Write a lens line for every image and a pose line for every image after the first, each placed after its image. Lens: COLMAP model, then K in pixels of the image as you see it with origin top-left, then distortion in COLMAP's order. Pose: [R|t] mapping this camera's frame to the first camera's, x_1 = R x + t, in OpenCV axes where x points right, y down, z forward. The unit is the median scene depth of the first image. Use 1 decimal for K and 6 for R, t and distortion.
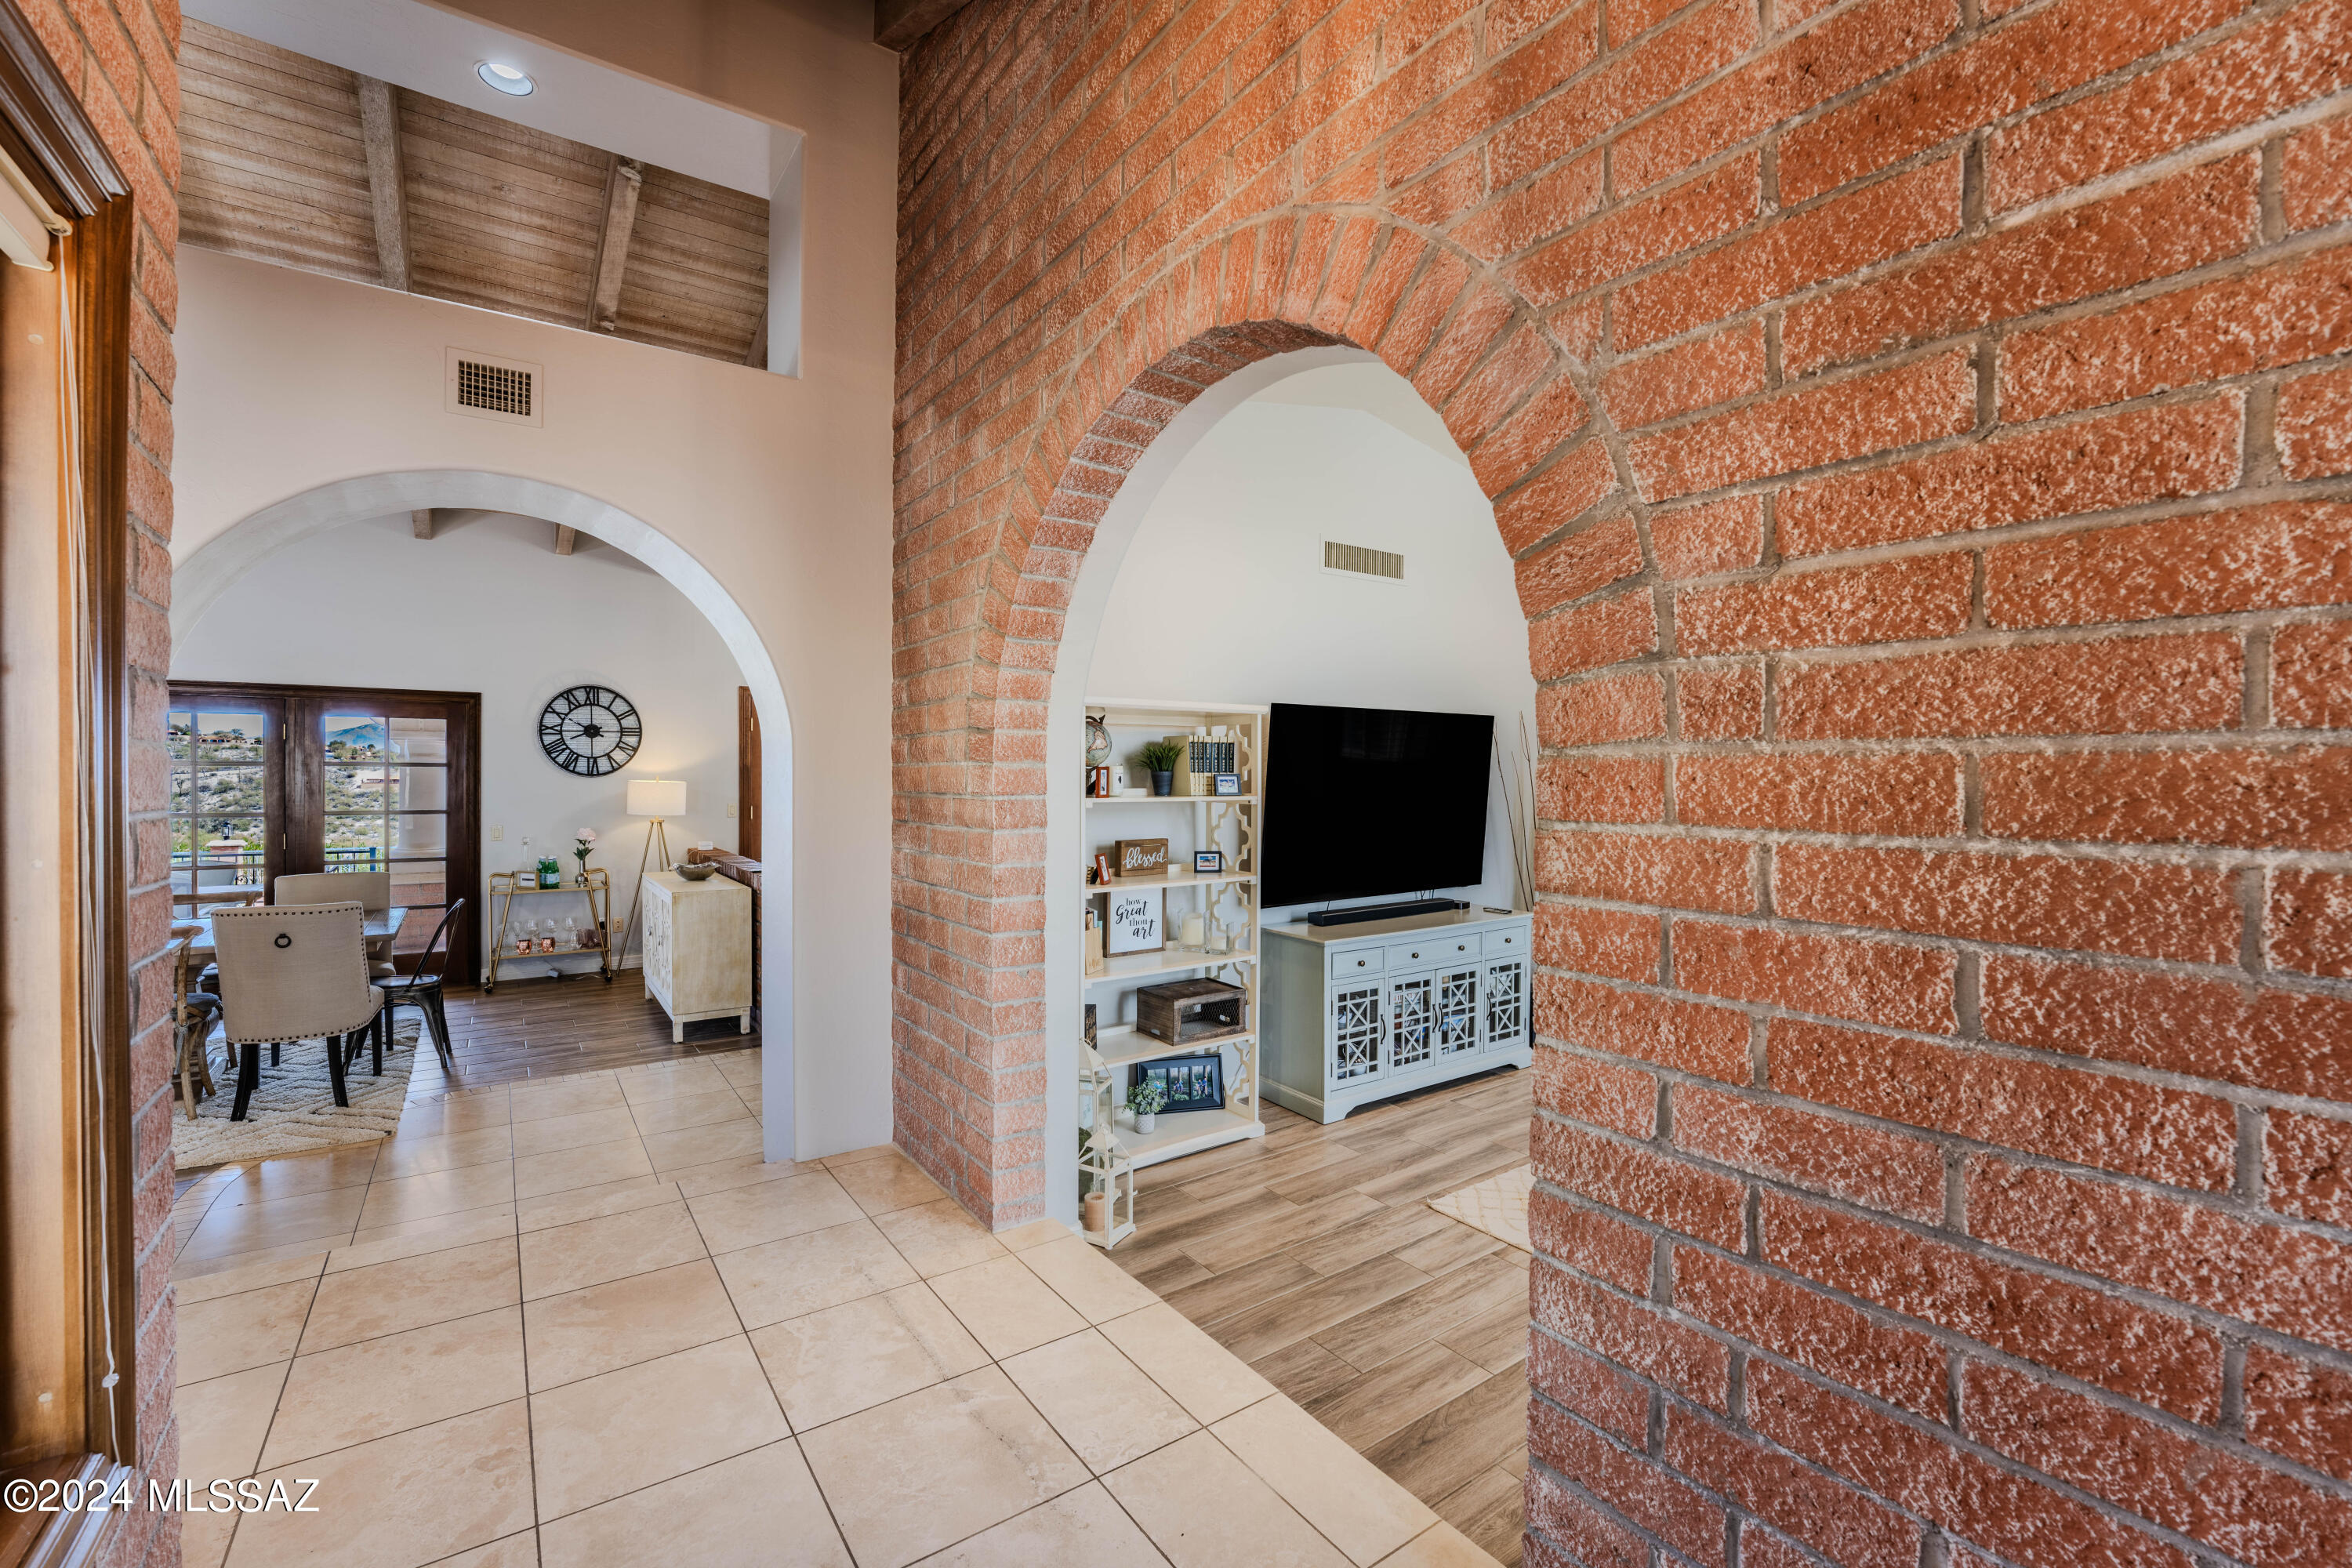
lens RADIAL K [[969.2, 0, 1176.0], [0, 969.2, 784.0], [0, 0, 1]] dist [-0.025546, -0.000049]
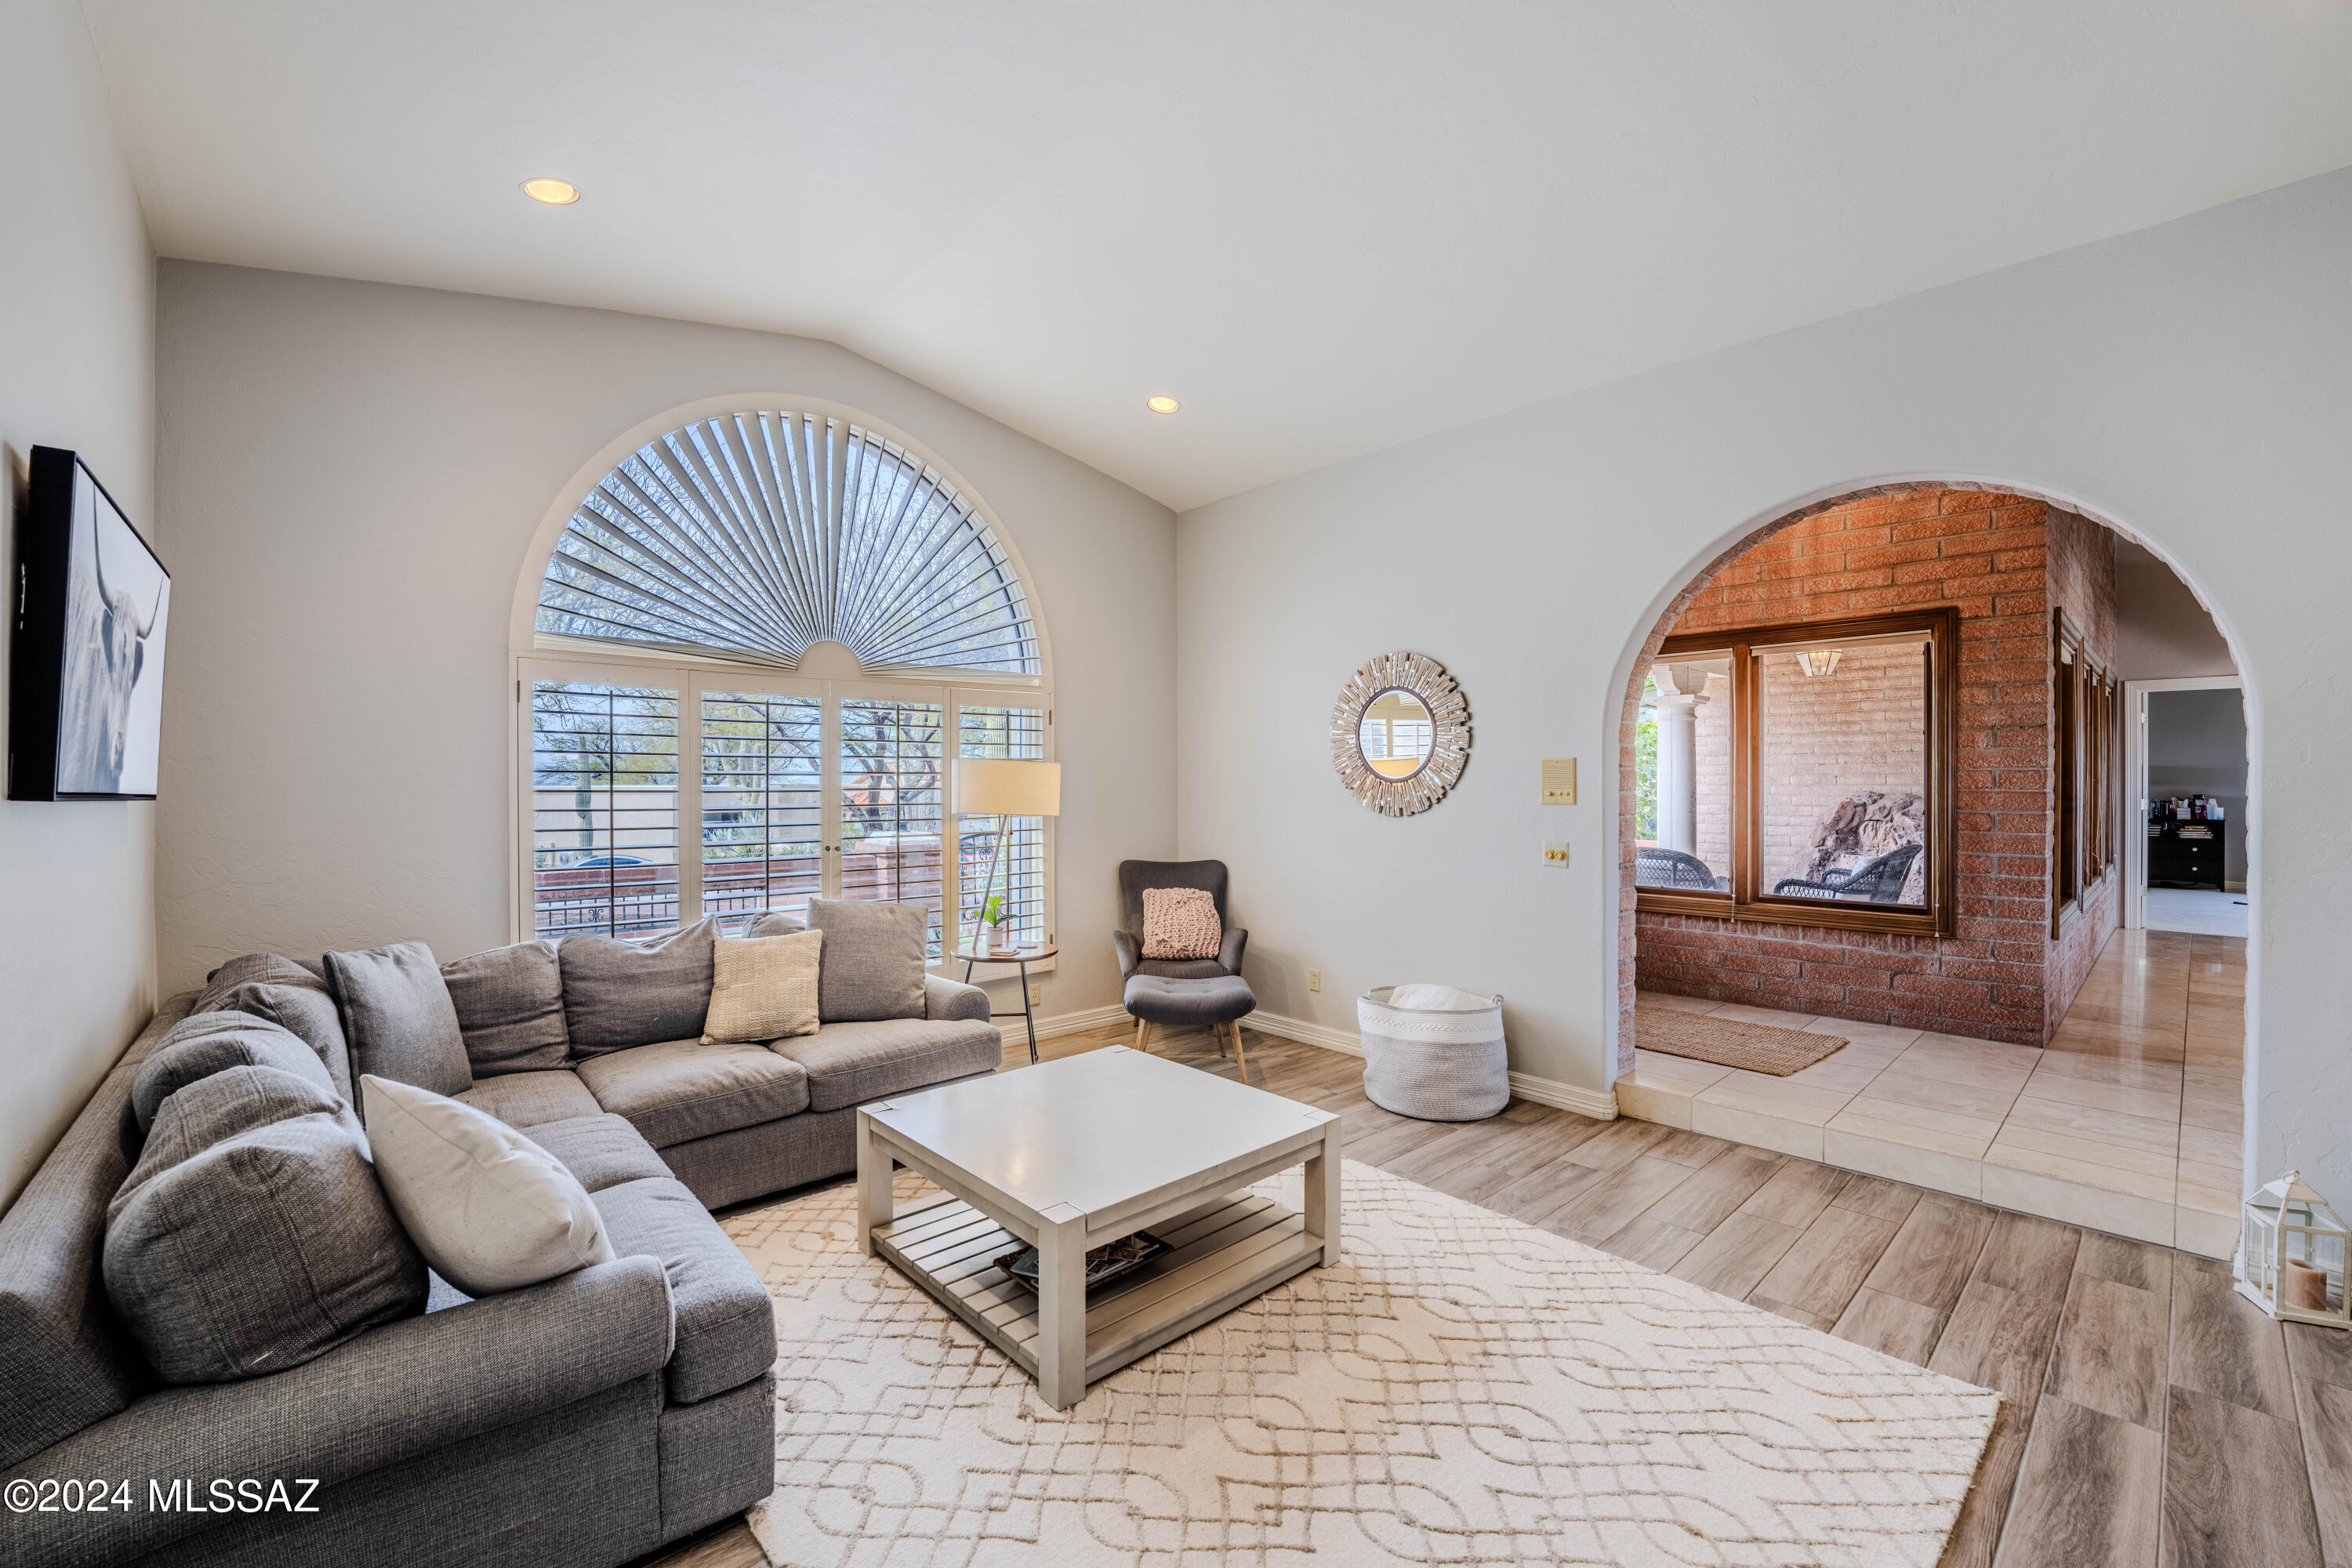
lens RADIAL K [[969.1, 0, 1176.0], [0, 969.1, 784.0], [0, 0, 1]] dist [-0.025879, 0.000541]
pose [[-0.991377, -0.000844, -0.131040, 0.711979], [-0.002591, 0.999910, 0.013158, 0.018550], [0.131017, 0.013384, -0.991290, 1.238385]]
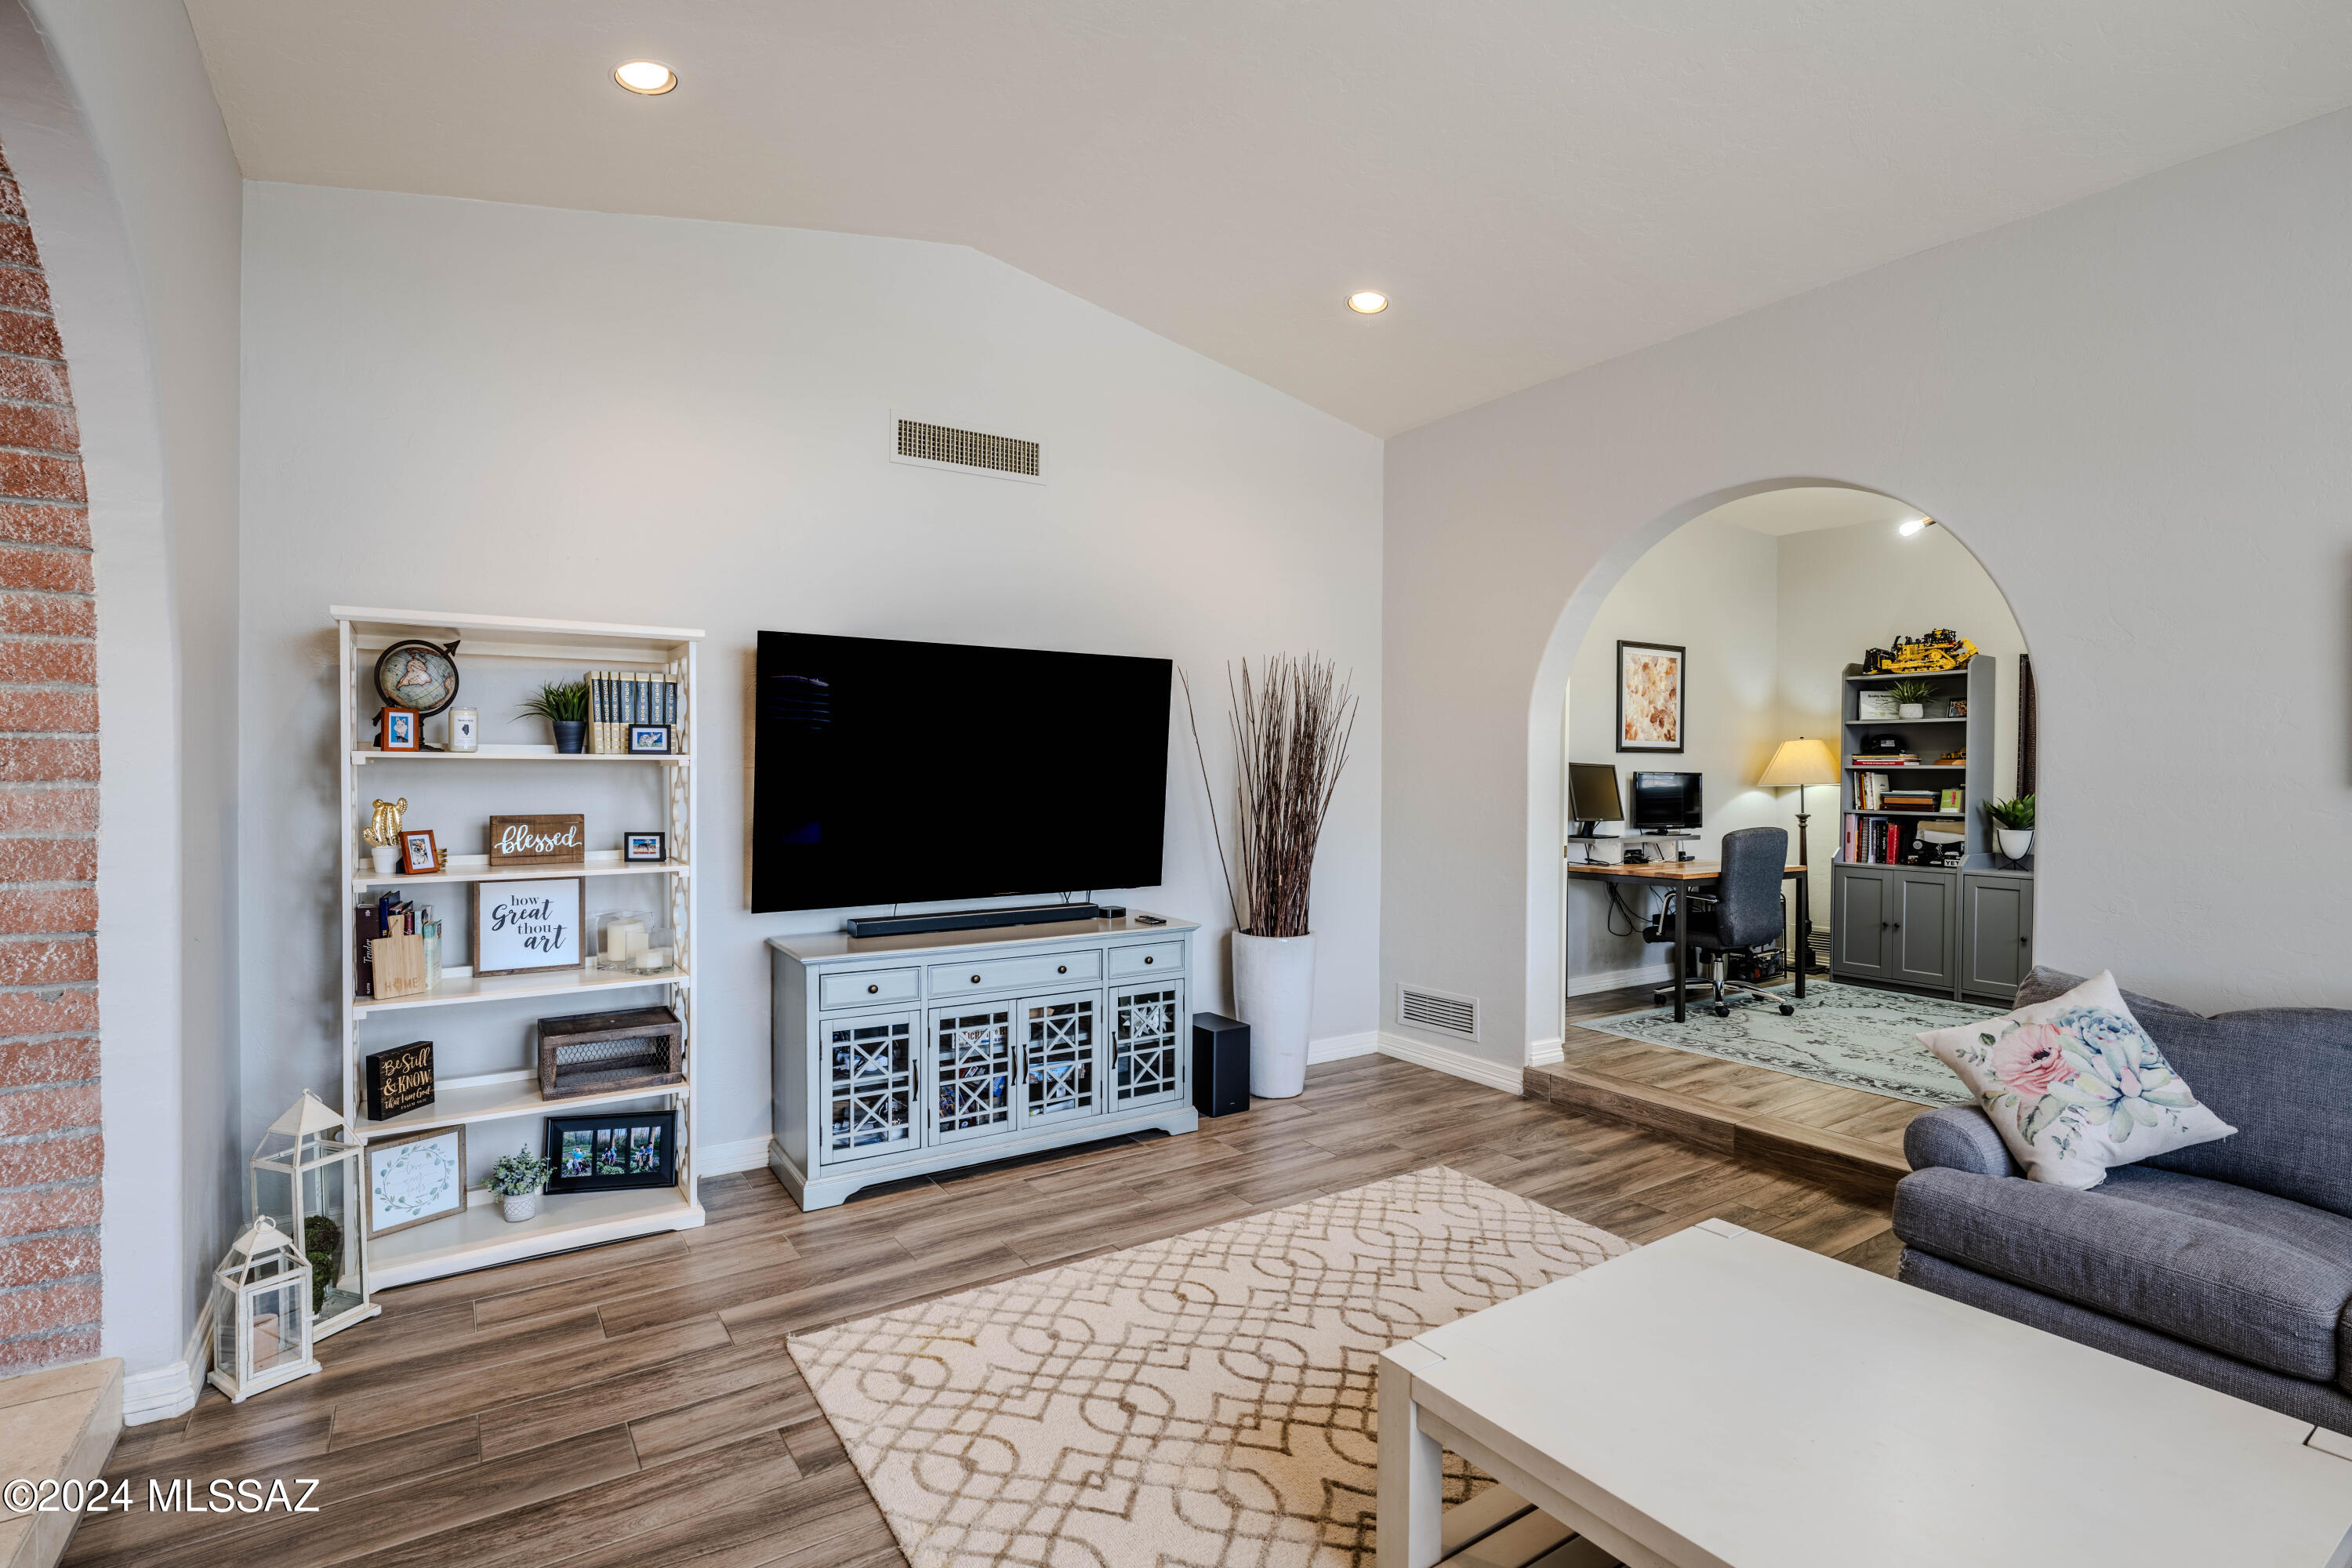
lens RADIAL K [[1107.4, 0, 1176.0], [0, 1107.4, 784.0], [0, 0, 1]] dist [-0.003696, -0.000661]
pose [[0.999277, 0.002326, -0.037936, 0.456231], [-0.002319, 0.999997, 0.000242, 0.031576], [0.037936, -0.000154, 0.999280, 0.182232]]
